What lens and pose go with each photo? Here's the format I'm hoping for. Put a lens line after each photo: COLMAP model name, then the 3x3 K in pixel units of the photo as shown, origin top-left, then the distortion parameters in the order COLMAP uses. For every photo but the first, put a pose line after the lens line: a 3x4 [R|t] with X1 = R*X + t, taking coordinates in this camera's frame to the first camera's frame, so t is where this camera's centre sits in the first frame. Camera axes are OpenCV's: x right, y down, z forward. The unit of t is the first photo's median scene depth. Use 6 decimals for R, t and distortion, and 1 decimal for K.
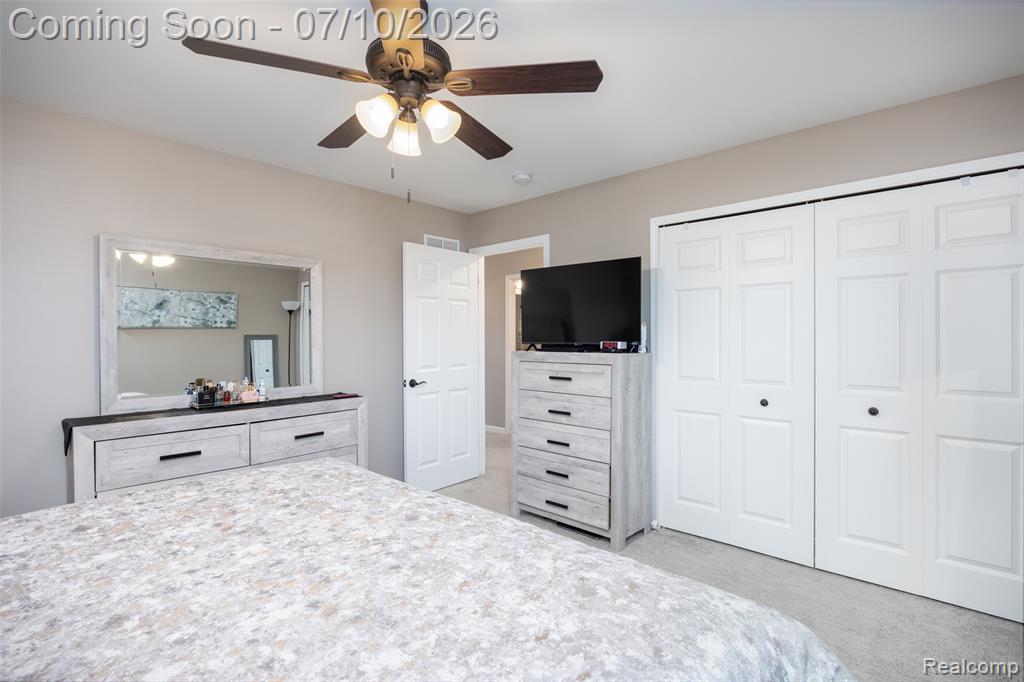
lens RADIAL K [[472.9, 0, 510.3], [0, 472.9, 340.1], [0, 0, 1]] dist [-0.012837, -0.000086]
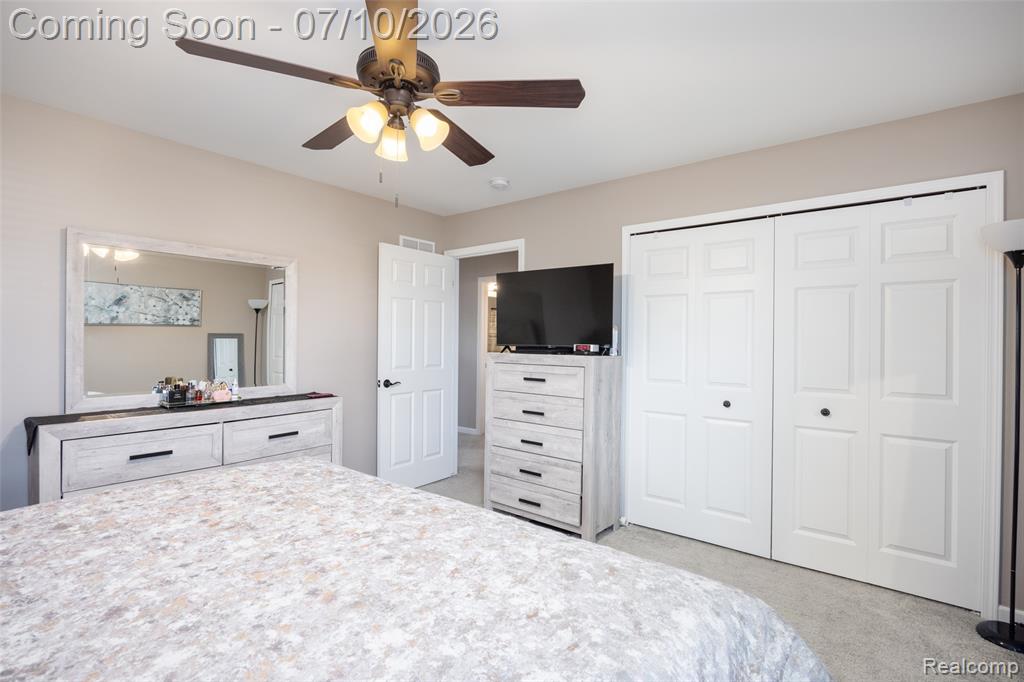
lens RADIAL K [[472.9, 0, 510.1], [0, 472.9, 340.0], [0, 0, 1]] dist [-0.012837, -0.000086]
pose [[0.997669, 0.012783, 0.067037, -0.038203], [-0.012482, 0.999910, -0.004914, 0.000898], [-0.067093, 0.004066, 0.997738, -0.048941]]
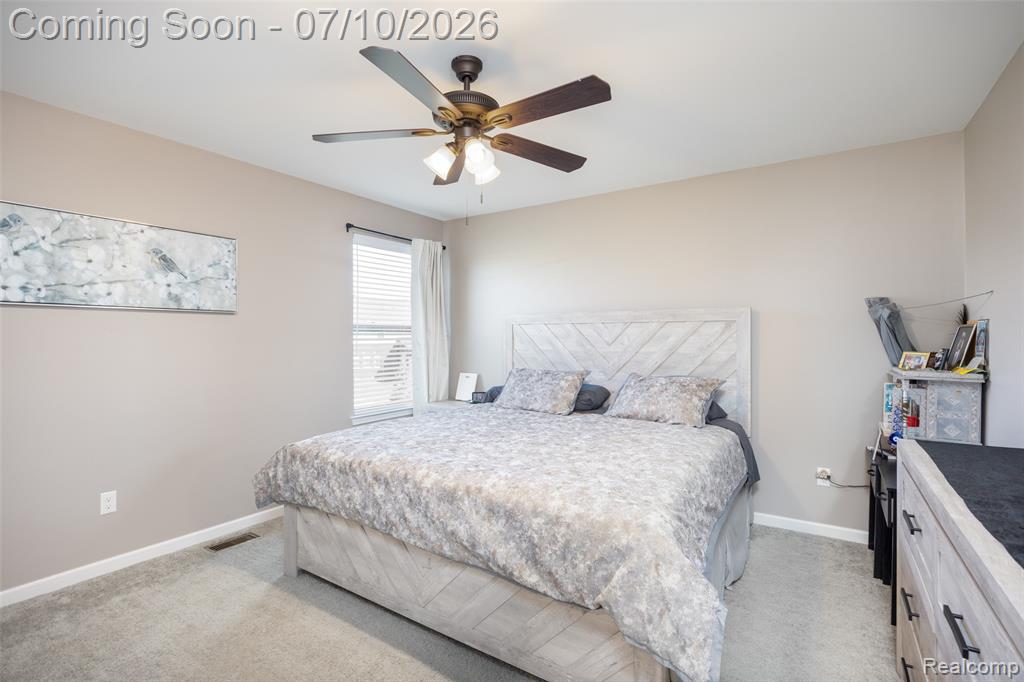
lens RADIAL K [[472.9, 0, 509.6], [0, 472.9, 338.9], [0, 0, 1]] dist [-0.012837, -0.000086]
pose [[-0.991306, 0.002286, -0.131558, 0.450879], [-0.000143, 0.999830, 0.018455, -0.009903], [0.131578, 0.018313, -0.991137, 1.923508]]
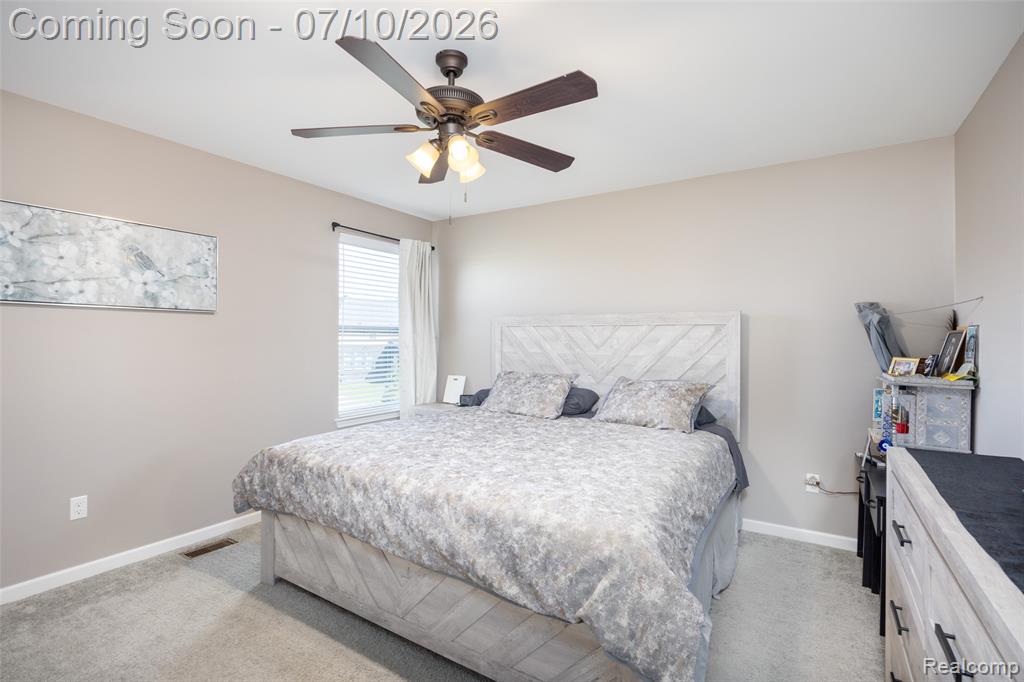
lens RADIAL K [[472.9, 0, 510.0], [0, 472.9, 339.0], [0, 0, 1]] dist [-0.012837, -0.000086]
pose [[-0.989200, -0.005969, -0.146449, 0.418917], [-0.008100, 0.999870, 0.013957, -0.010677], [0.146346, 0.014992, -0.989120, 1.890500]]
